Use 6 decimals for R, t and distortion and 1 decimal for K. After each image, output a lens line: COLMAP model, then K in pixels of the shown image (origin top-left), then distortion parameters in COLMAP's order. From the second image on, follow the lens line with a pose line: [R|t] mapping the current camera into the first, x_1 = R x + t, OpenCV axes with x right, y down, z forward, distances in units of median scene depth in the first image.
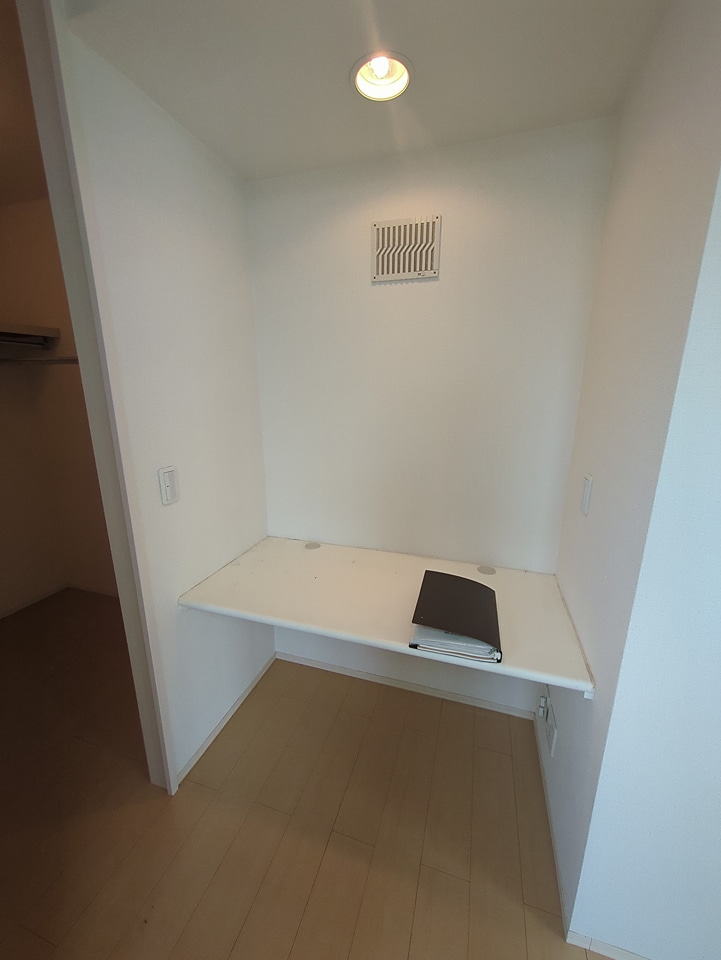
lens RADIAL K [[378.8, 0, 360.5], [0, 378.8, 480.0], [0, 0, 1]] dist [-0.000137, 0.000411]
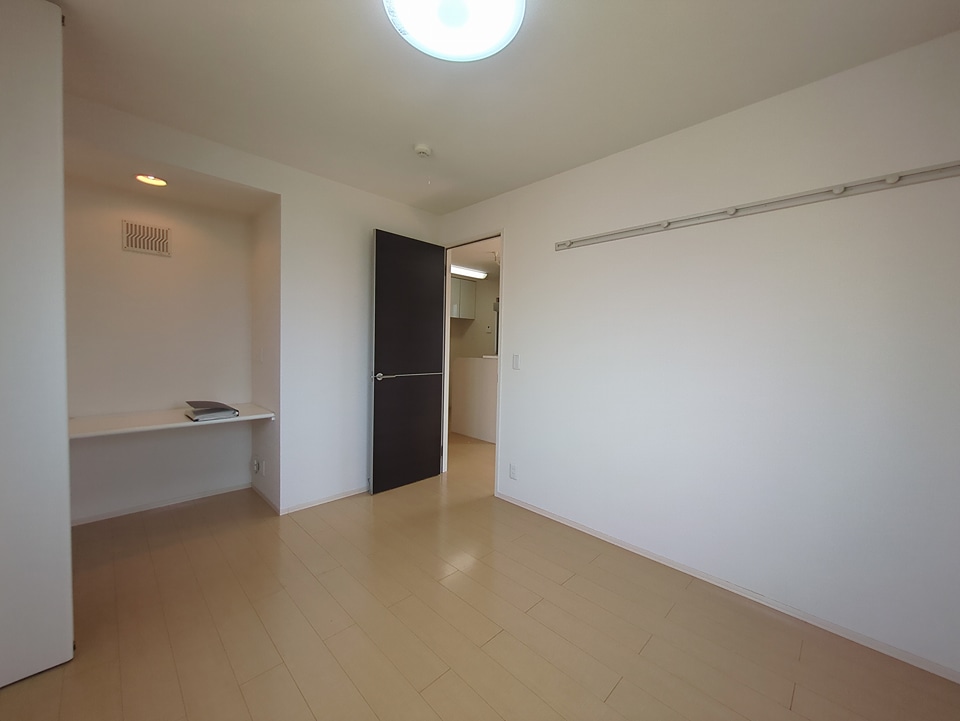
lens RADIAL K [[378.8, 0, 480.0], [0, 378.8, 360.5], [0, 0, 1]] dist [-0.000137, 0.000411]
pose [[0.460221, -0.028076, 0.887361, -0.821949], [0.192470, 0.978885, -0.068851, 0.443073], [-0.866691, 0.202476, 0.455907, -1.189605]]
